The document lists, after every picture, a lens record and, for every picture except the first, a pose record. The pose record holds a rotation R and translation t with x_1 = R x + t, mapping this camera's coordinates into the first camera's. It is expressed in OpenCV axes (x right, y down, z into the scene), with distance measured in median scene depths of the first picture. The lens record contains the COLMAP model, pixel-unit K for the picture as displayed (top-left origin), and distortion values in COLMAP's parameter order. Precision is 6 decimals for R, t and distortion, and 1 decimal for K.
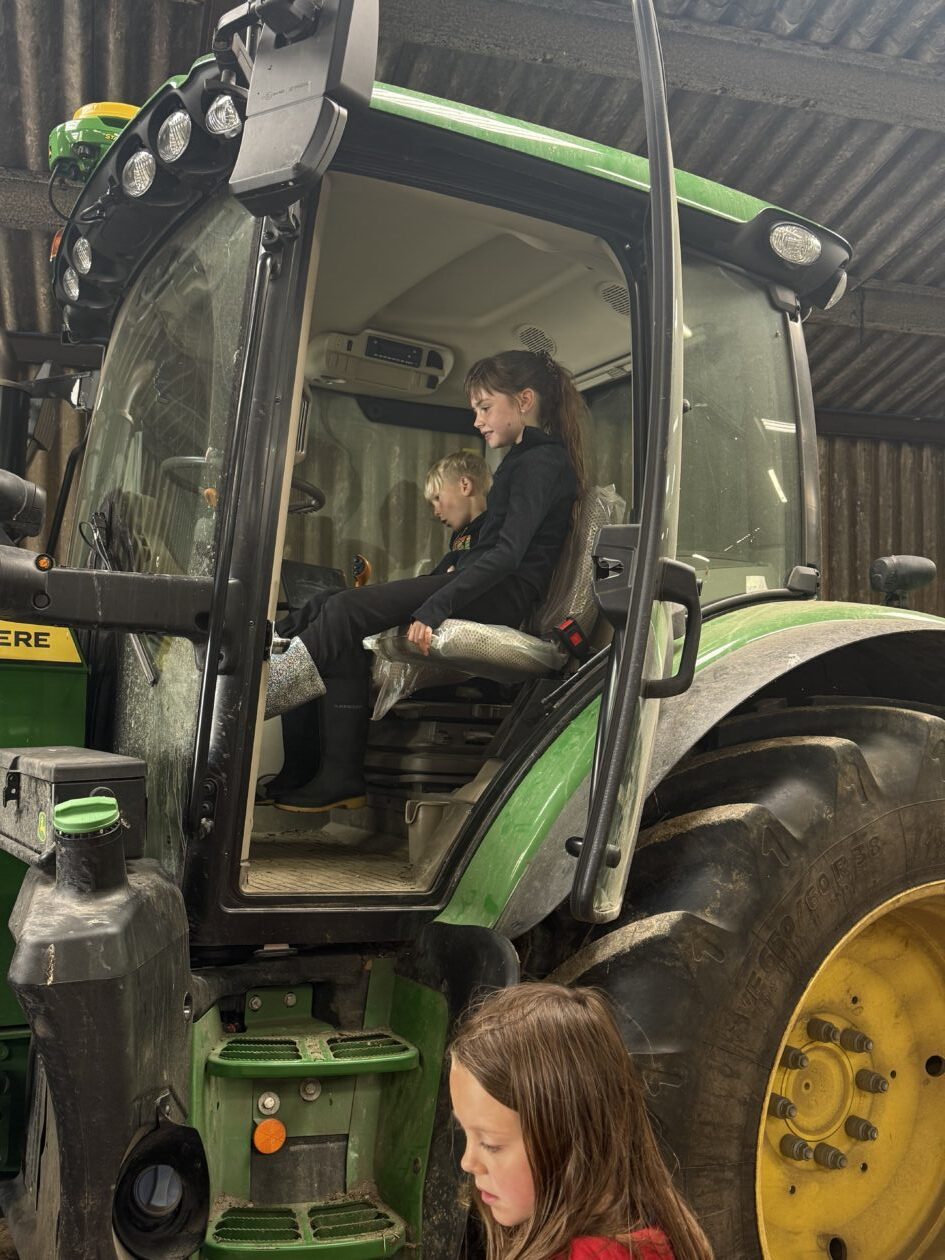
lens RADIAL K [[1270.1, 0, 472.5], [0, 1270.1, 630.0], [0, 0, 1]] dist [0.128085, -0.253377]
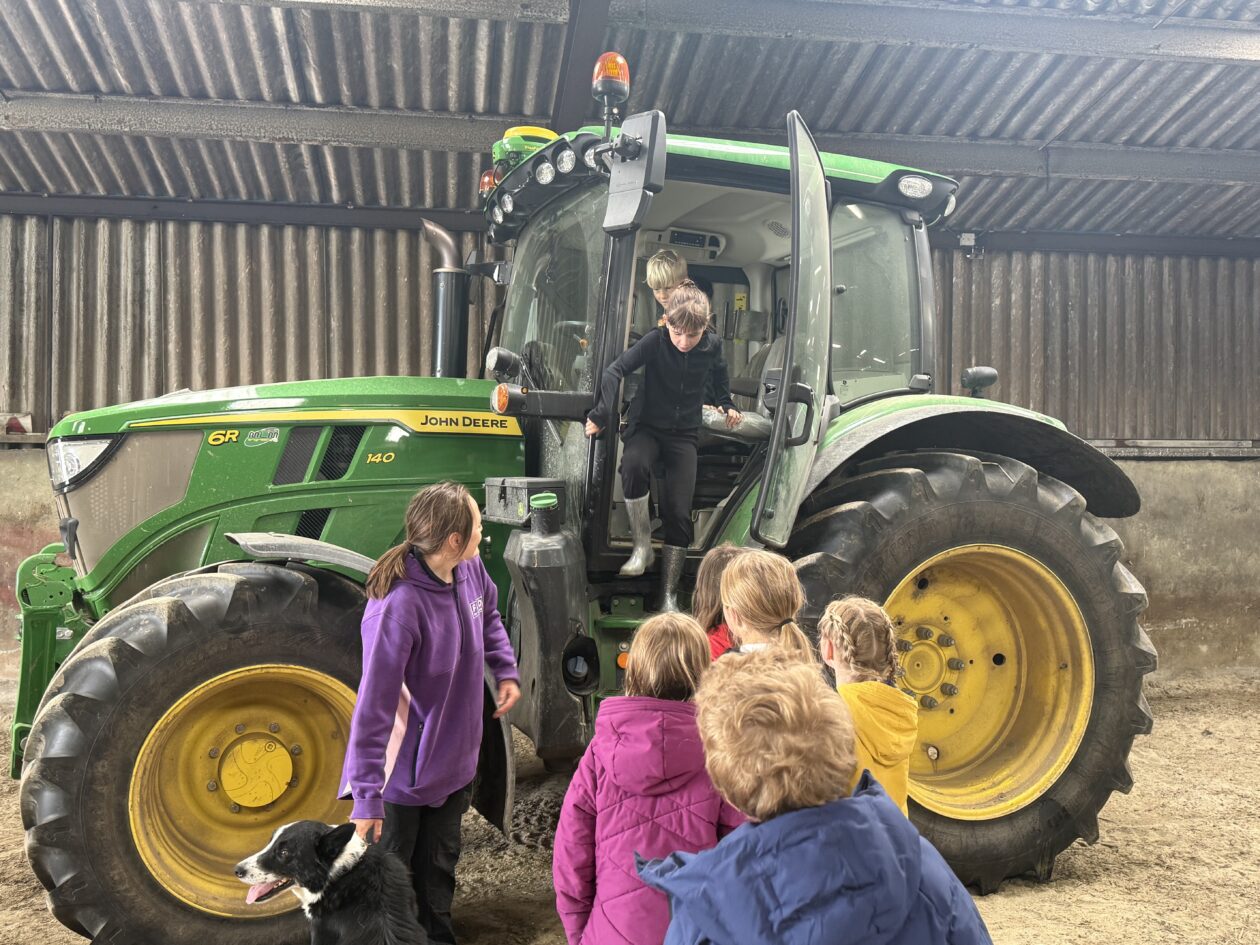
lens RADIAL K [[1270.1, 0, 625.3], [0, 1270.1, 458.9], [0, 0, 1]] dist [0.128085, -0.253377]
pose [[0.990824, -0.010807, -0.134729, 0.098372], [0.016363, 0.999058, 0.040198, -0.012255], [0.134168, -0.042034, 0.990067, -0.810026]]
